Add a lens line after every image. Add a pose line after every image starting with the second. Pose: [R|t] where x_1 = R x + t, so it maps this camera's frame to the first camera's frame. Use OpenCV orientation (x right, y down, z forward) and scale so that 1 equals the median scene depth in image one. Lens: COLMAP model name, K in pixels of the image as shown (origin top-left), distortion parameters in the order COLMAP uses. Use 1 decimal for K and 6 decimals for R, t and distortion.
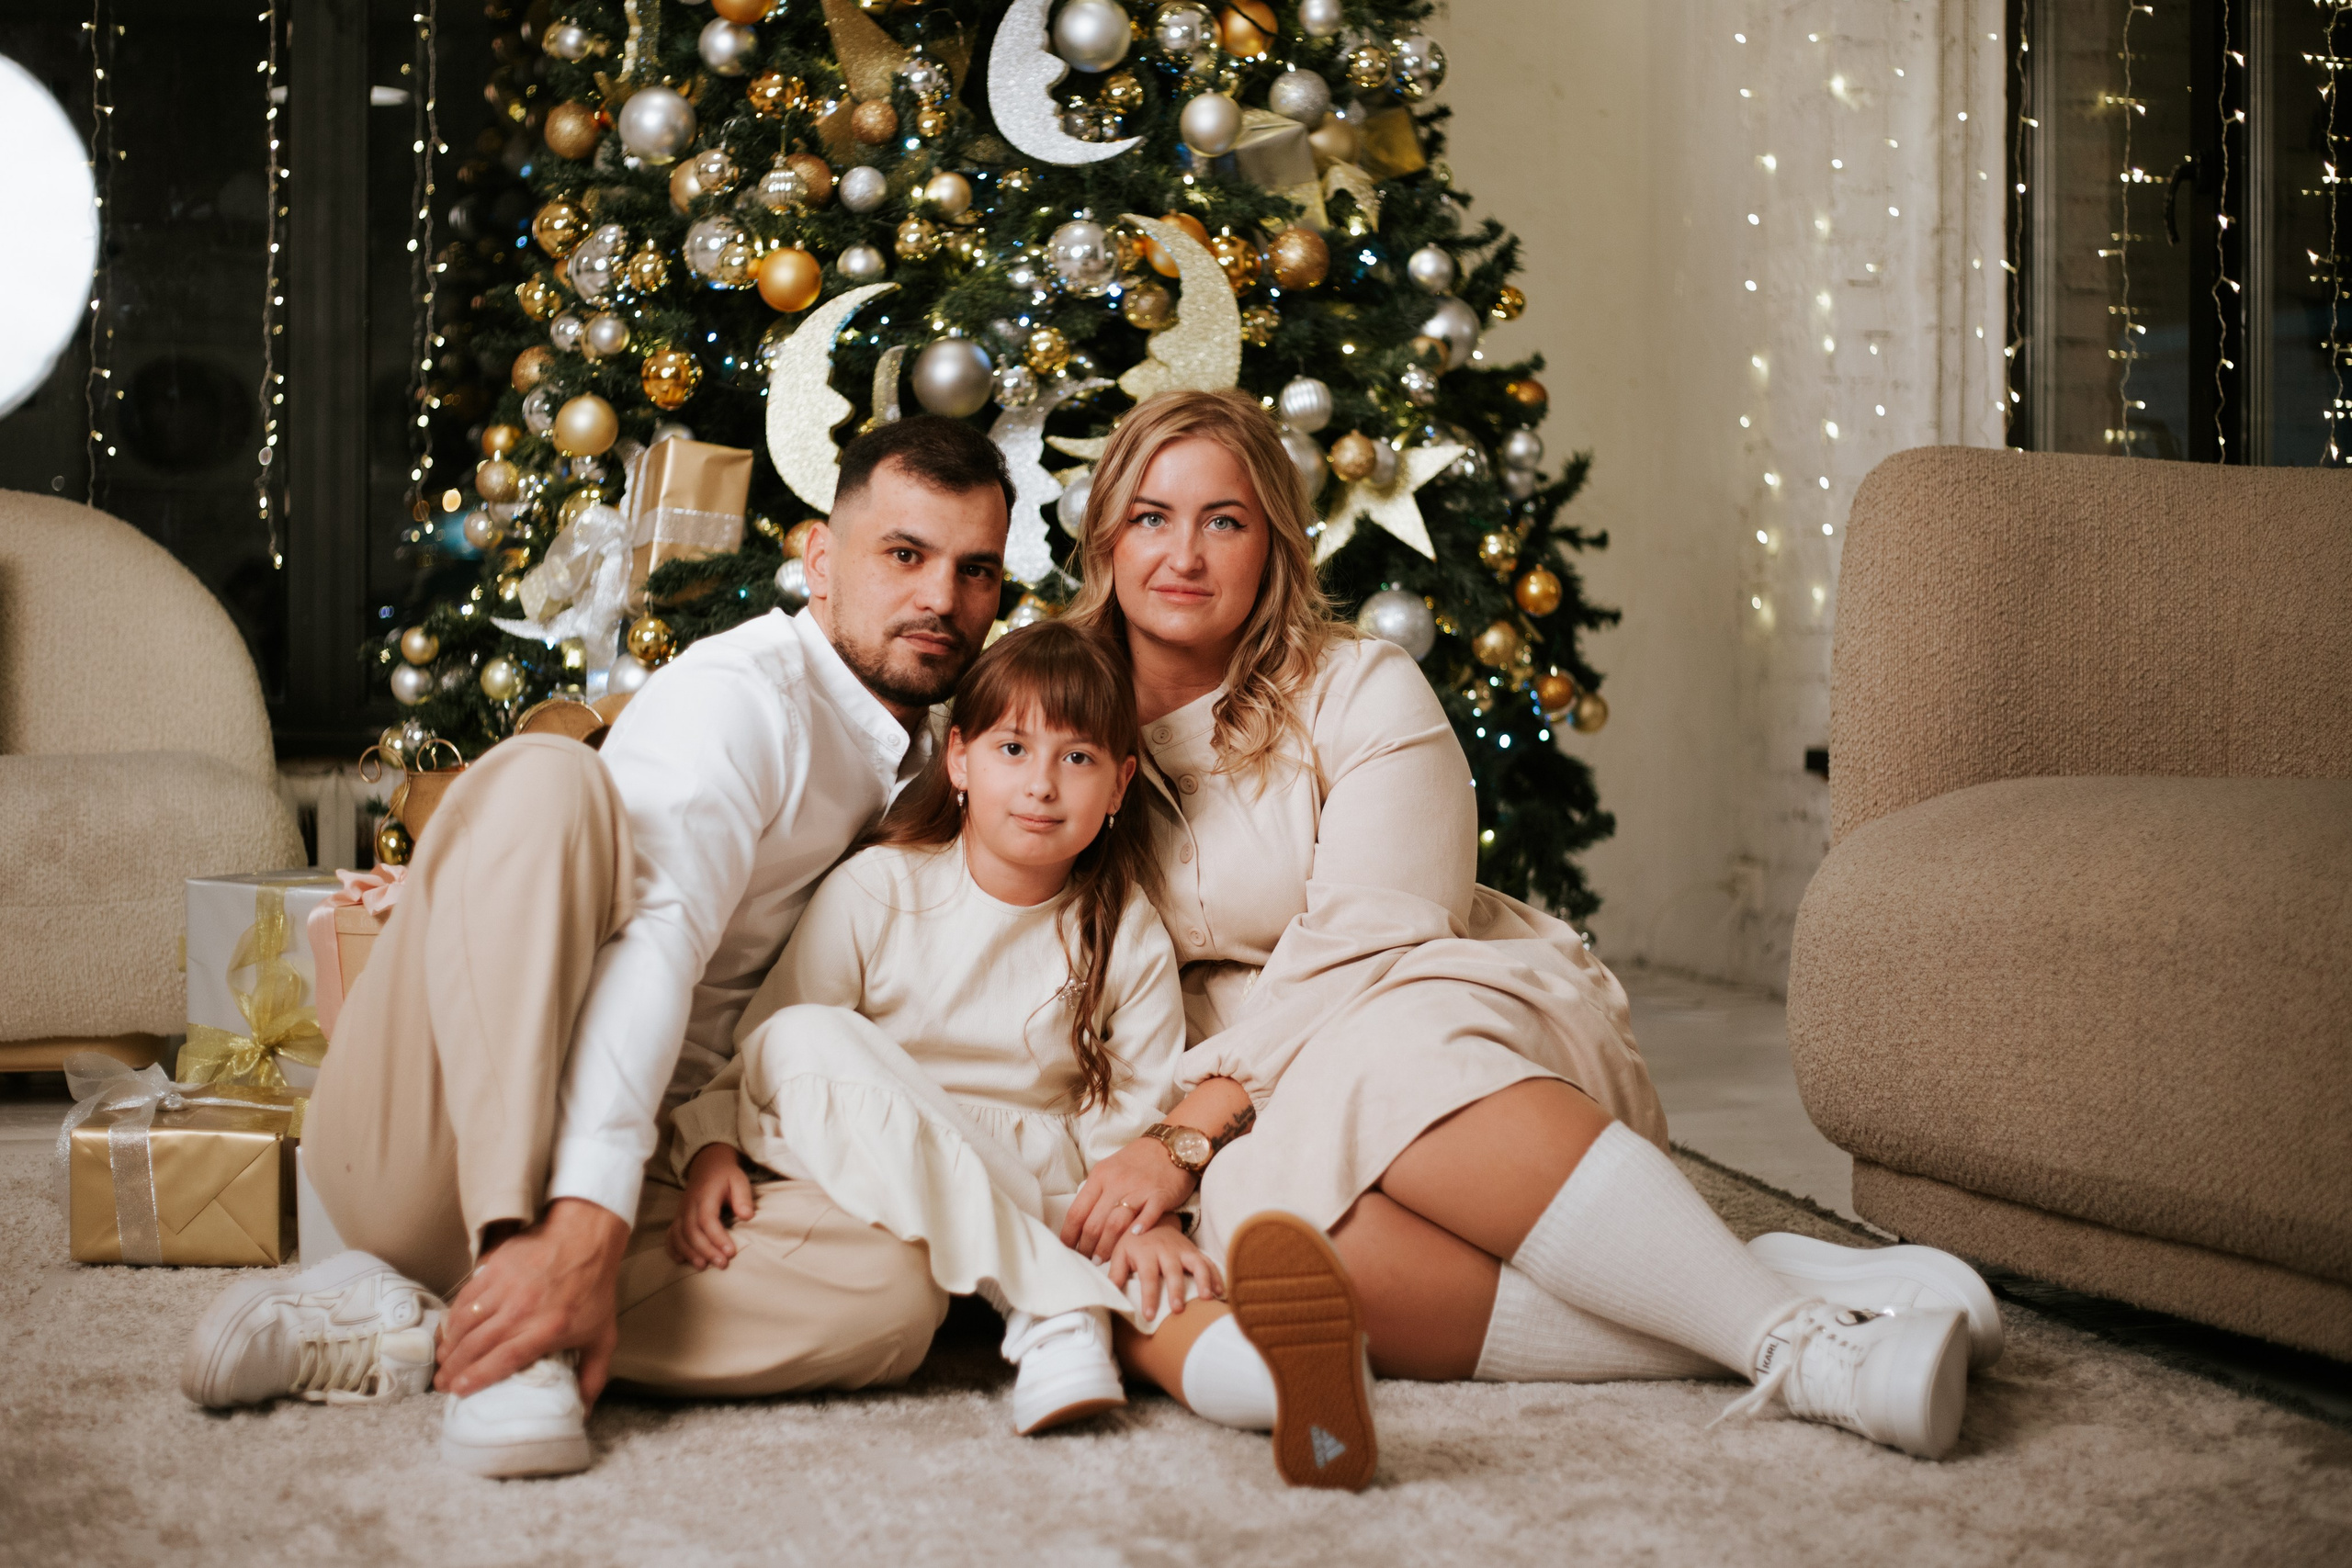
lens RADIAL K [[3509.4, 0, 1165.7], [0, 3509.4, 727.6], [0, 0, 1]] dist [-0.086703, -0.073239]
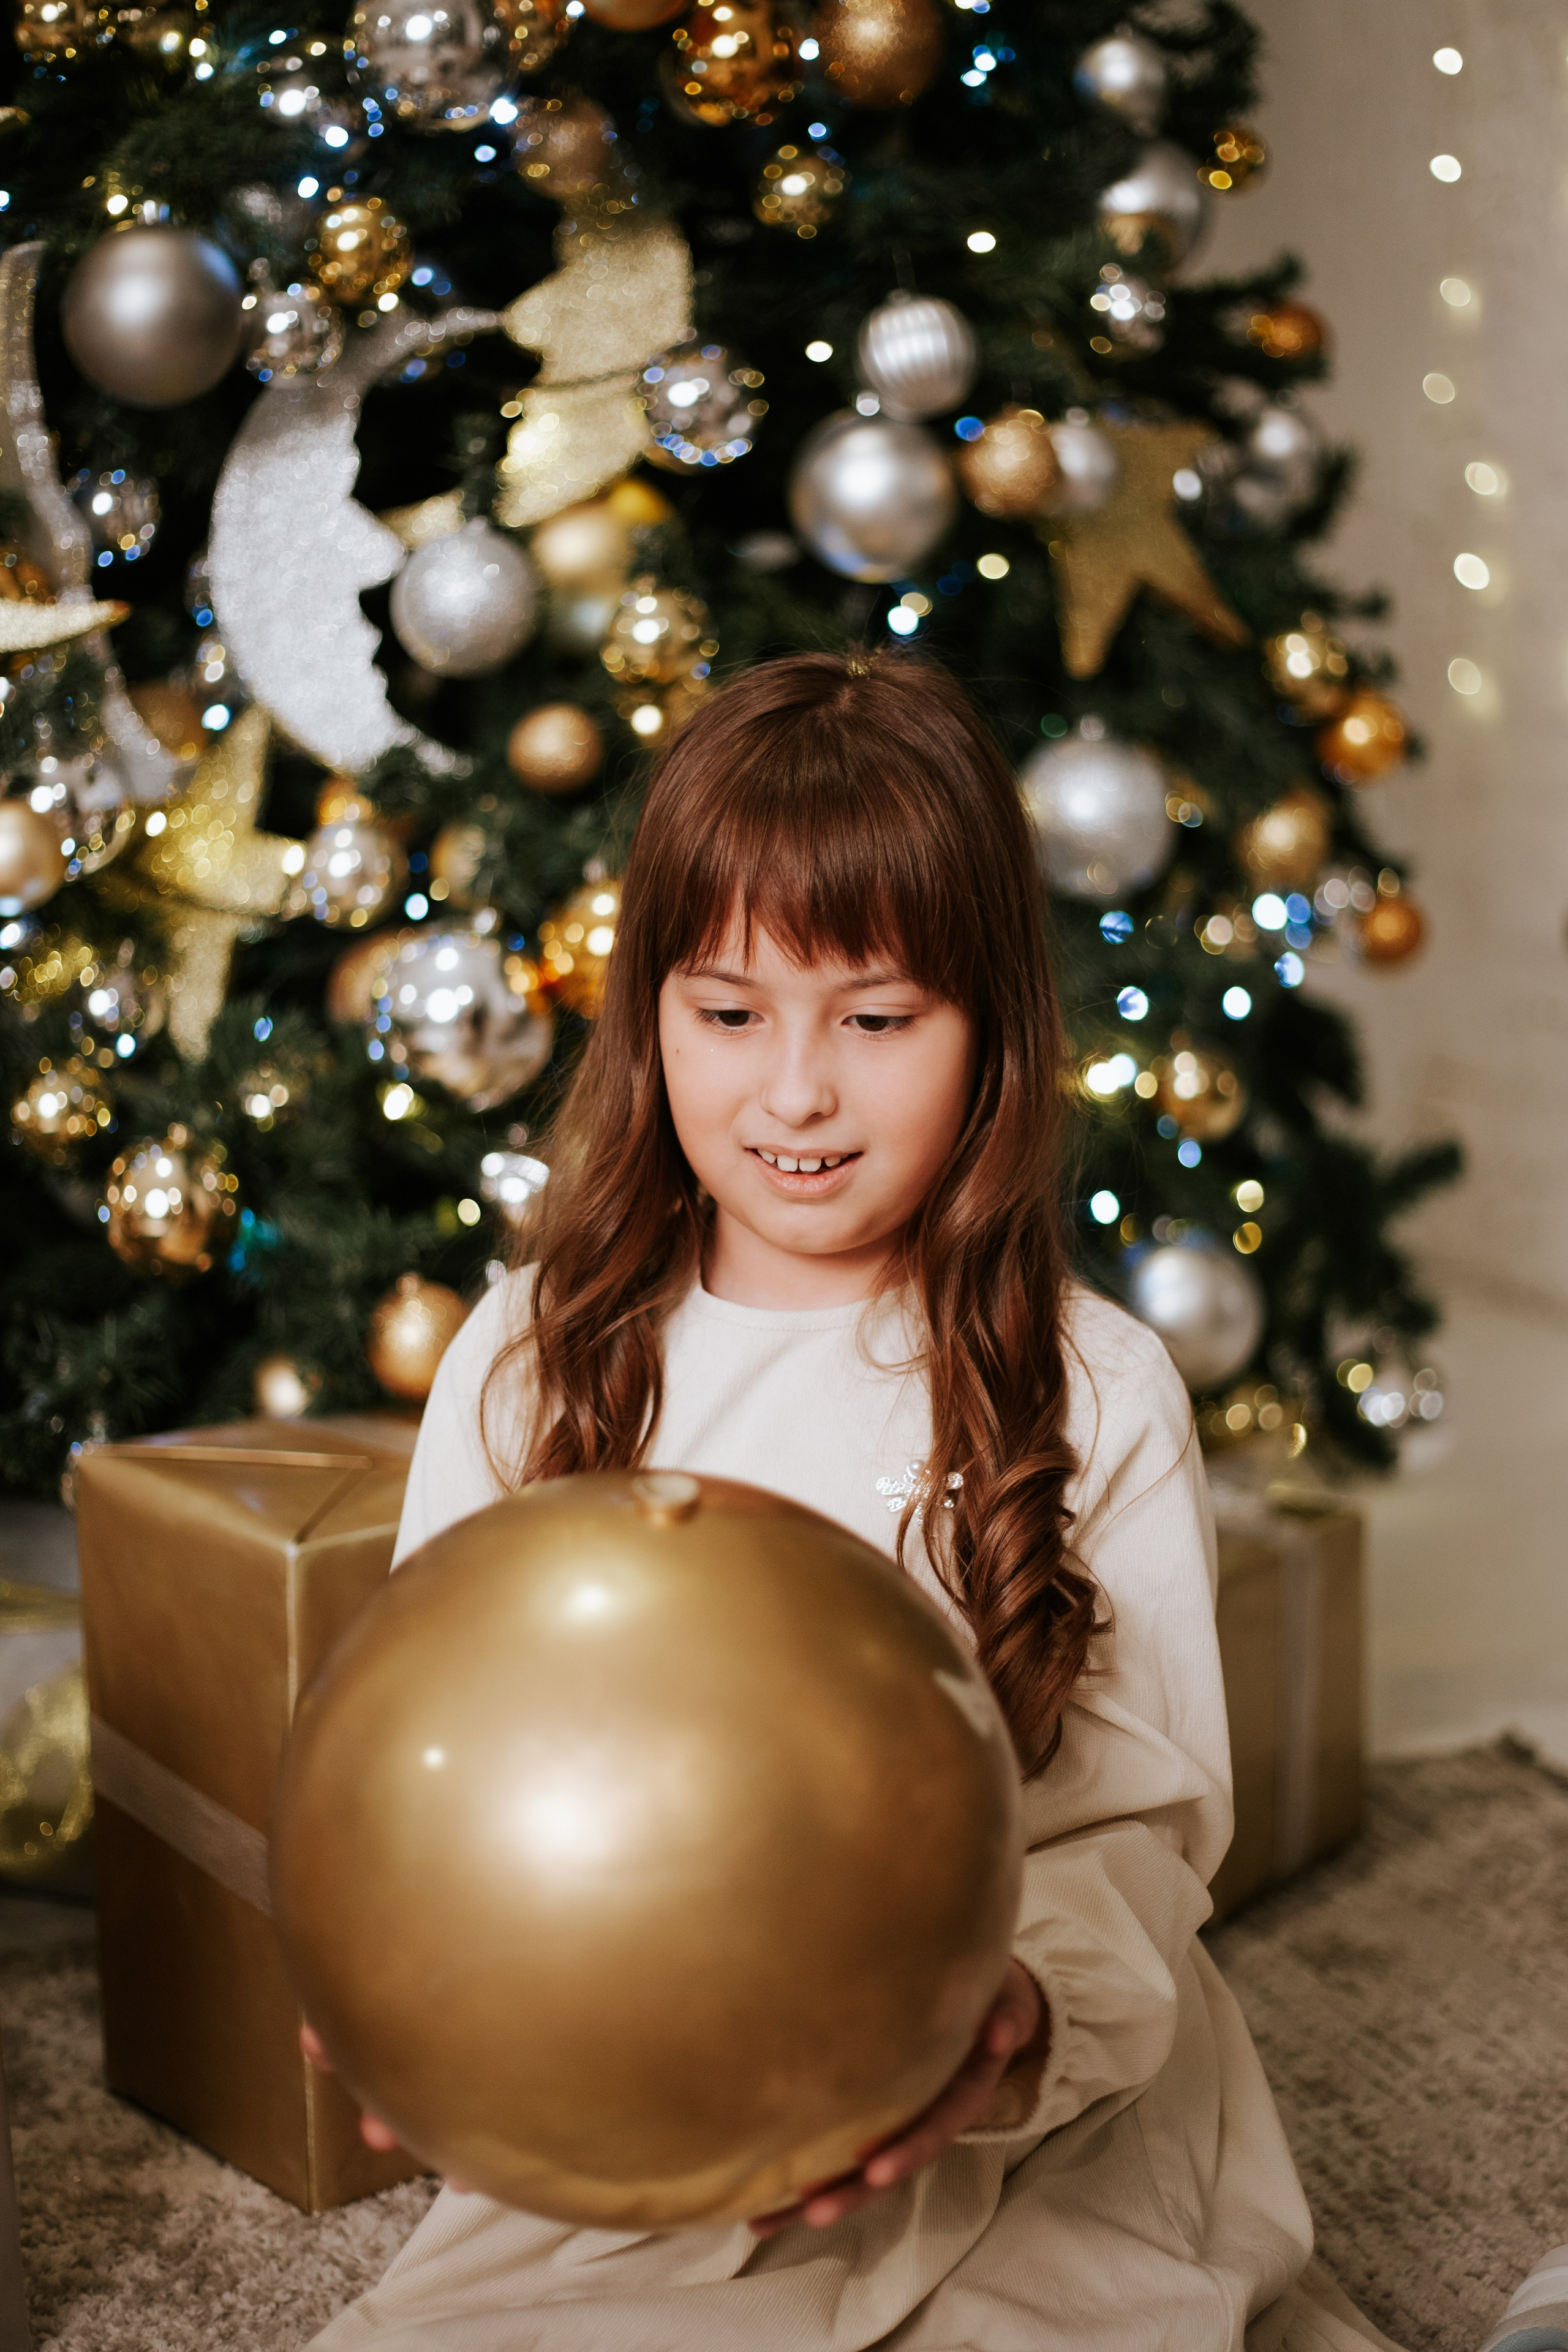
lens RADIAL K [[3628.4, 0, 787.2], [0, 3628.4, 1119.8], [0, 0, 1]] dist [-0.089722, -0.064835]
pose [[0.994059, -0.045739, 0.098768, -0.028980], [0.035069, 0.993620, 0.107188, -0.042116], [-0.103041, -0.103087, 0.989321, 0.502201]]
